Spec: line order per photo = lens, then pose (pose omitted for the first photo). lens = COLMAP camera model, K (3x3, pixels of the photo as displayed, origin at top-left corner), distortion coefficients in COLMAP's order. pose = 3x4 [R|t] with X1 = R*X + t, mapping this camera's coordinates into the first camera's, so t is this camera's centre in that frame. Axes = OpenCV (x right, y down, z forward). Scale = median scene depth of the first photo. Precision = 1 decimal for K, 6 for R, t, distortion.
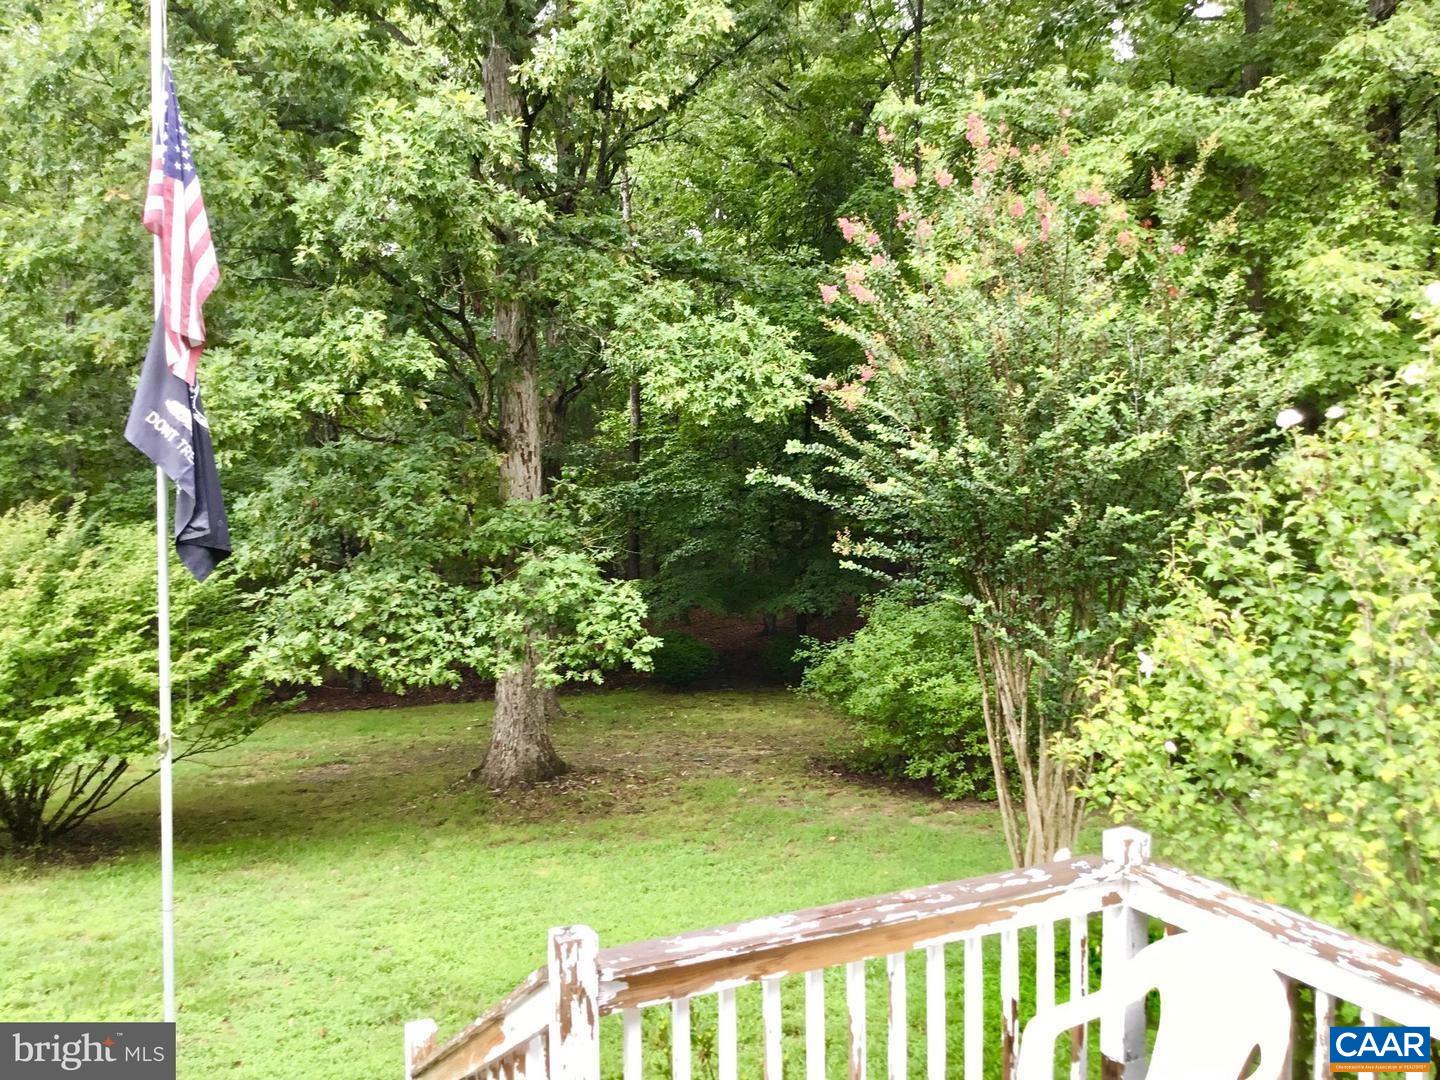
lens RADIAL K [[1300.5, 0, 718.7], [0, 1300.5, 528.8], [0, 0, 1]] dist [0.112906, -0.218671]
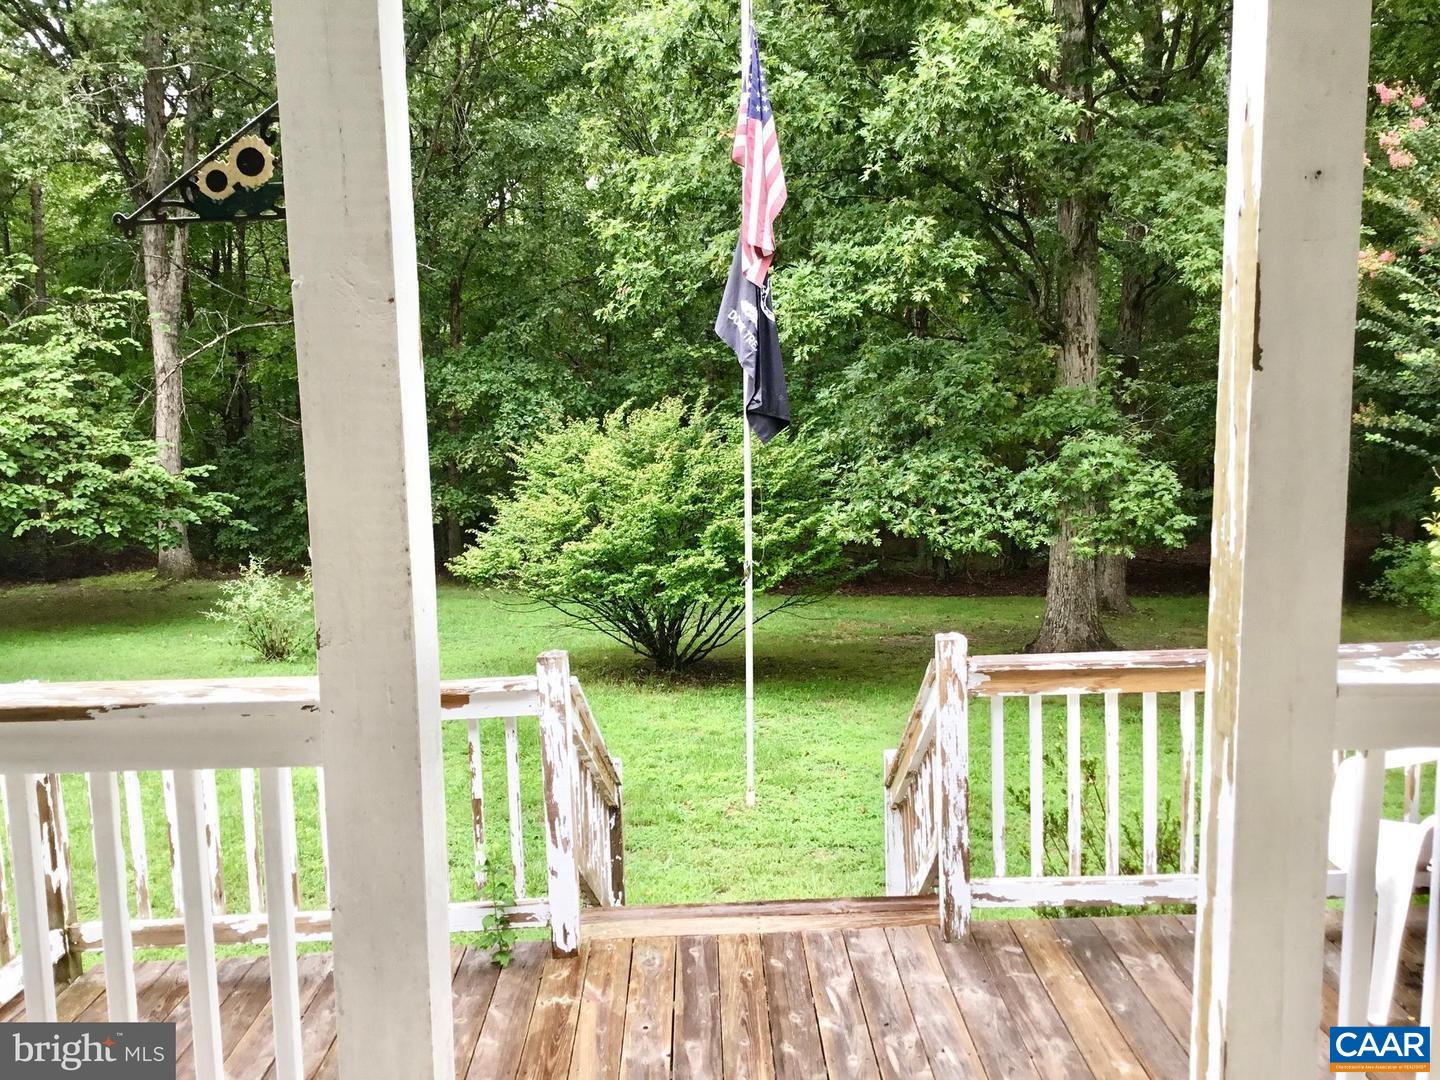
lens RADIAL K [[1305.8, 0, 722.9], [0, 1305.8, 541.2], [0, 0, 1]] dist [0.116030, -0.220936]
pose [[0.898646, 0.036005, -0.437193, 0.079071], [-0.003459, 0.997177, 0.075011, 0.026204], [0.438660, -0.065896, 0.896234, -0.106665]]
